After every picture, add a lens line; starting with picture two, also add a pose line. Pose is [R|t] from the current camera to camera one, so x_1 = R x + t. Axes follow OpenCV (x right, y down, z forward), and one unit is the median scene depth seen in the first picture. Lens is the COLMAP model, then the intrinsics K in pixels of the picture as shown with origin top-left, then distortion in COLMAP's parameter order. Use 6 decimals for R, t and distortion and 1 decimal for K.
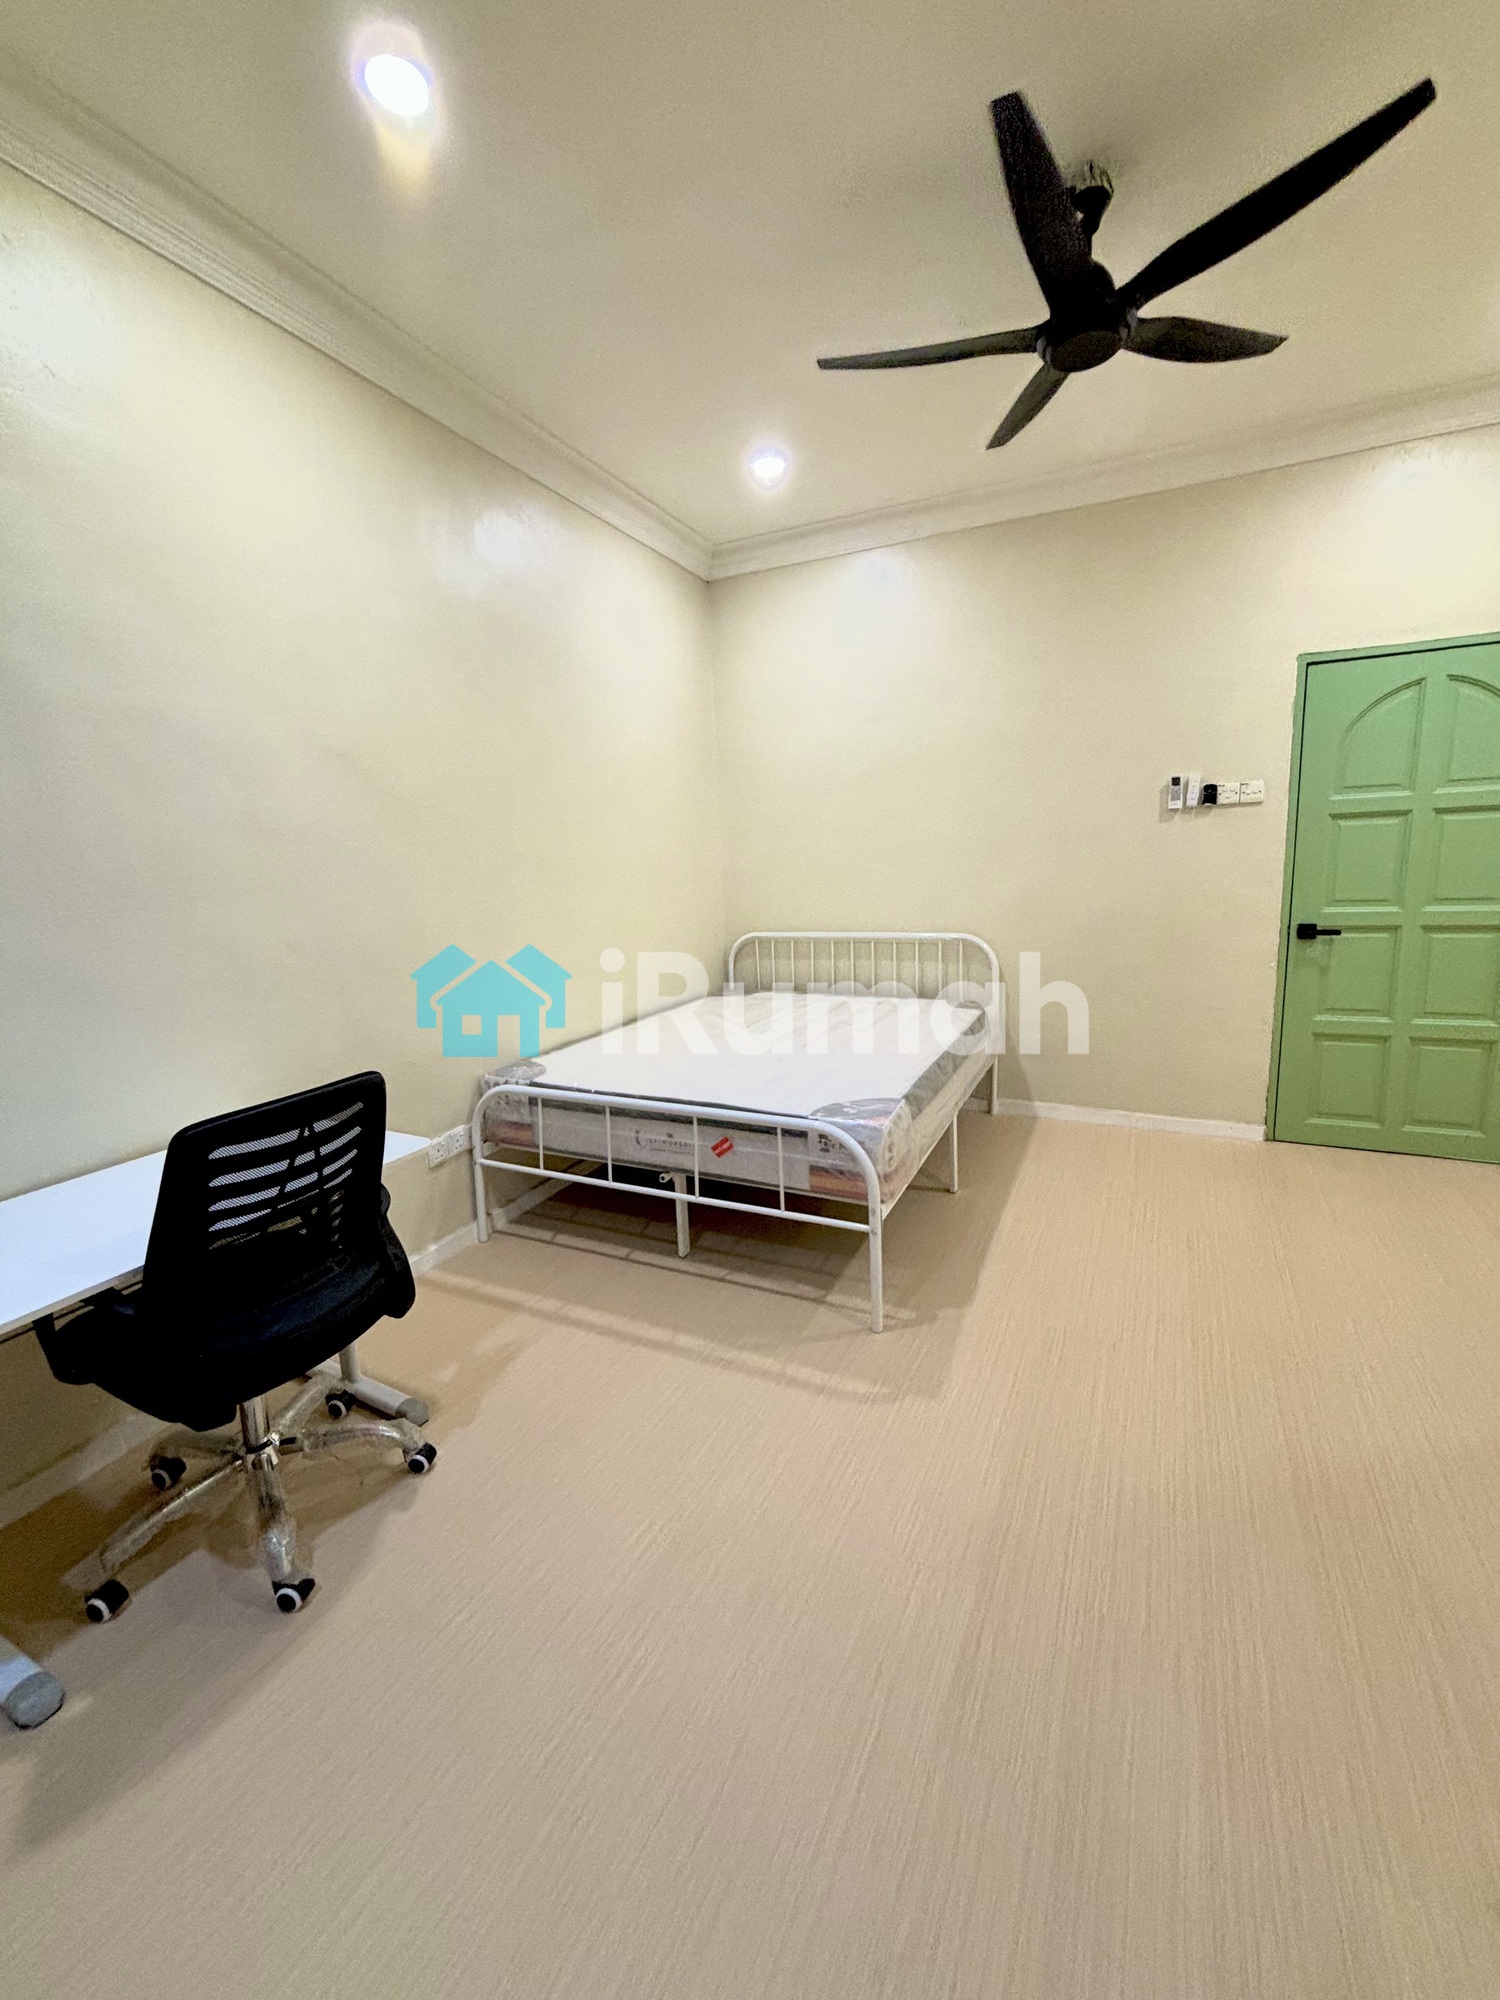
lens RADIAL K [[816.4, 0, 748.2], [0, 816.4, 991.7], [0, 0, 1]] dist [0.000057, -0.000024]
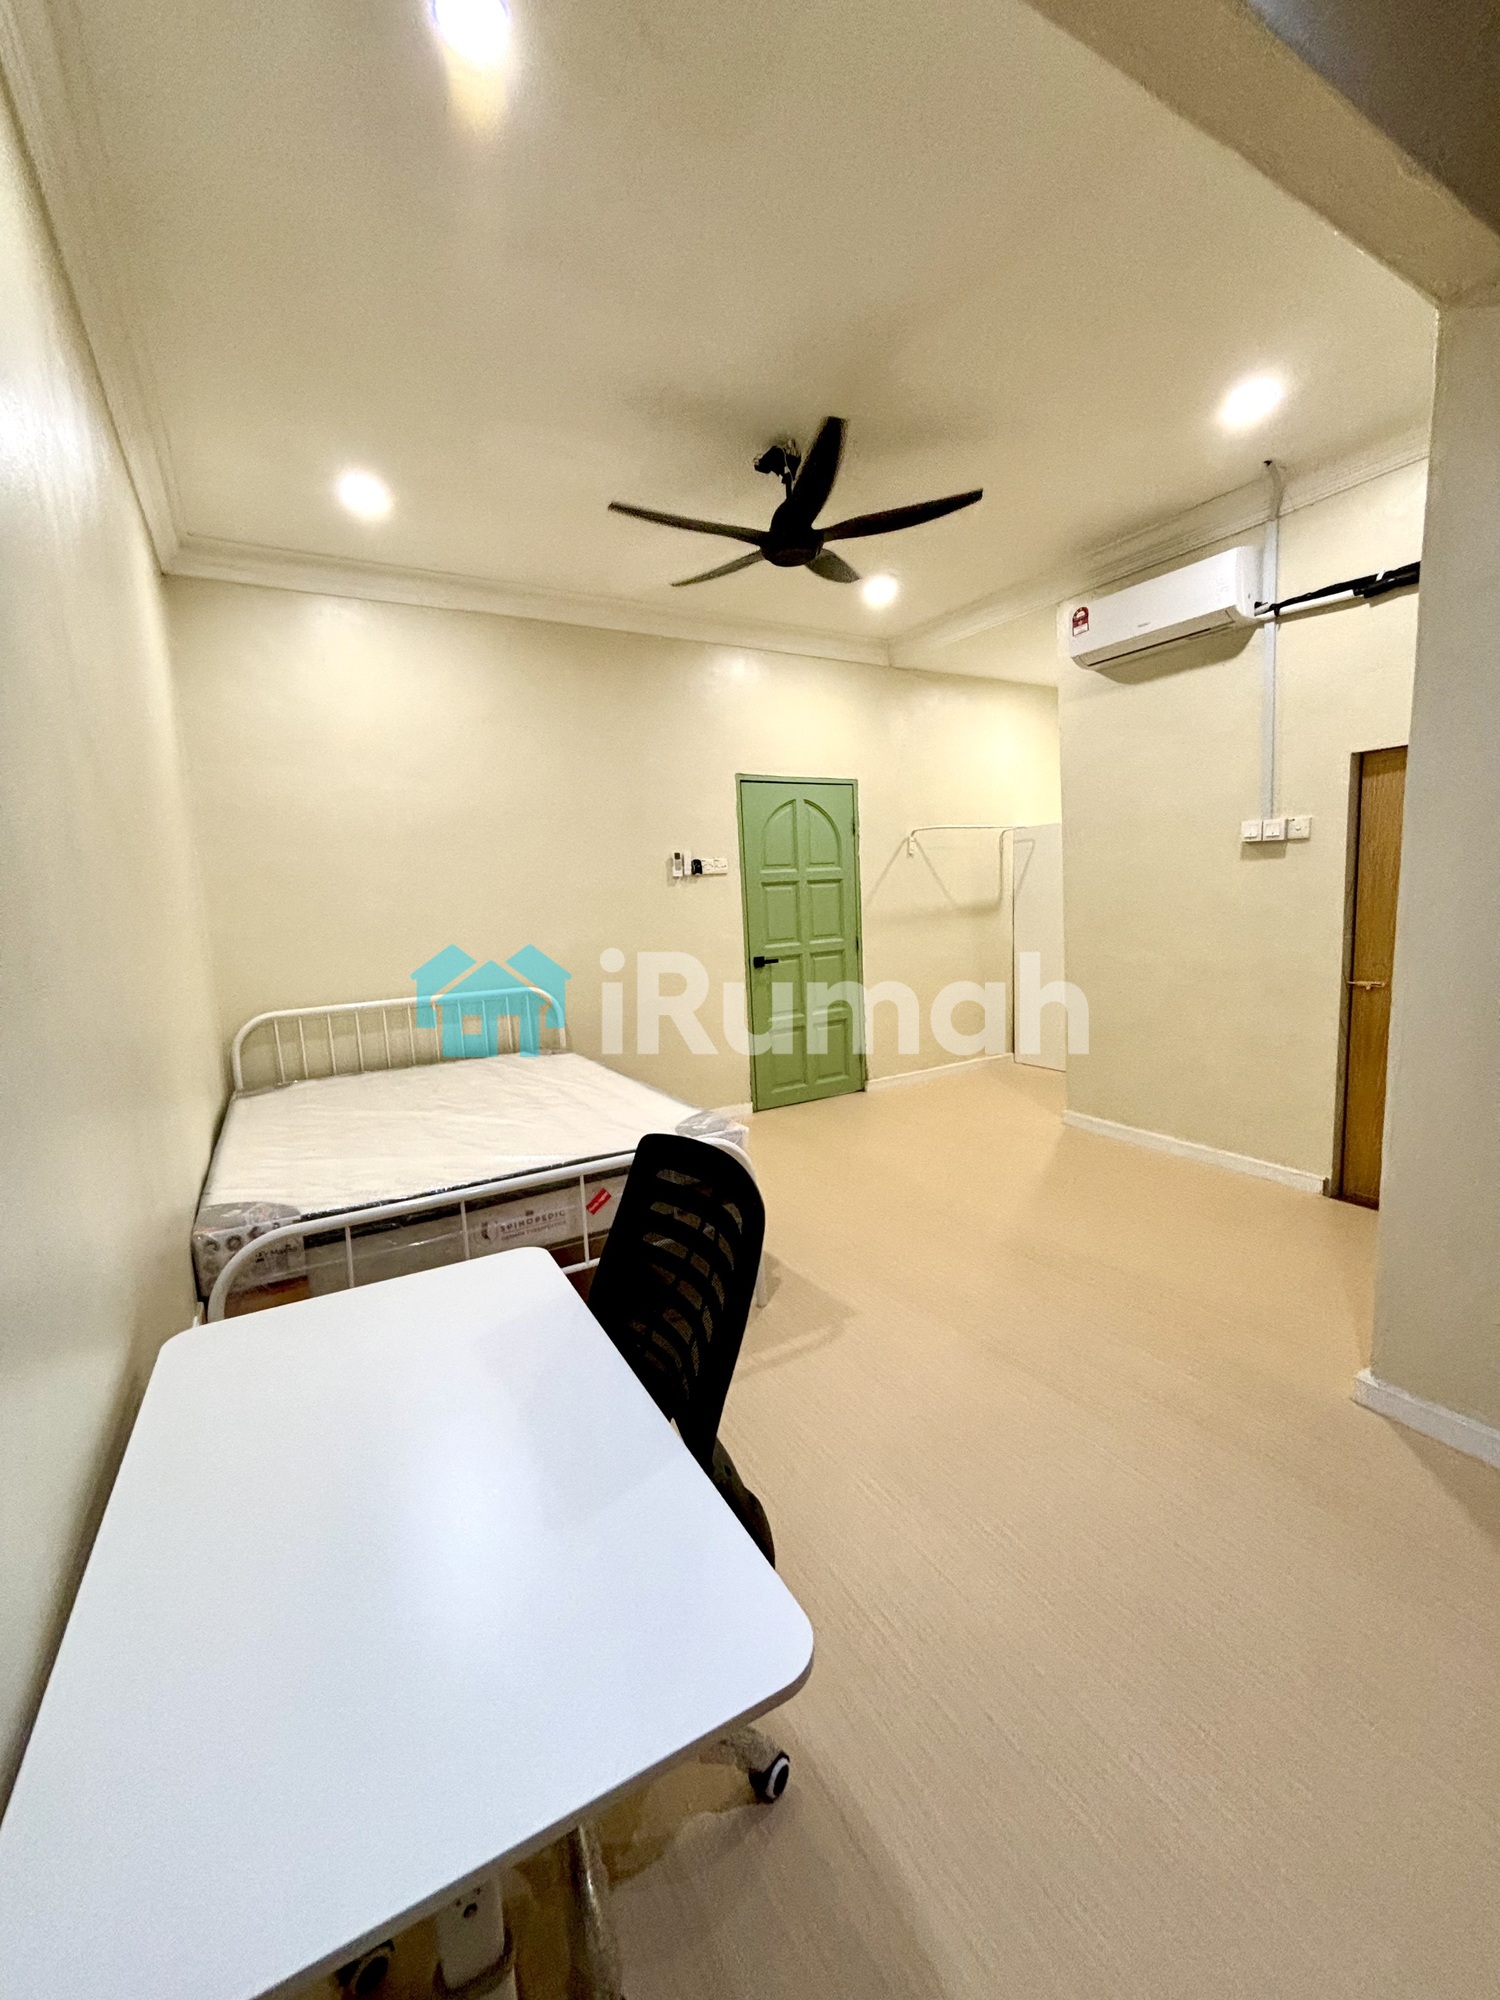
lens RADIAL K [[804.8, 0, 750.0], [0, 804.8, 1000.0], [0, 0, 1]] dist [-0.001835, -0.000234]
pose [[0.565101, -0.095396, 0.819488, -0.514463], [0.159363, 0.987207, 0.005027, -0.017085], [-0.809484, 0.127756, 0.573075, 0.201422]]
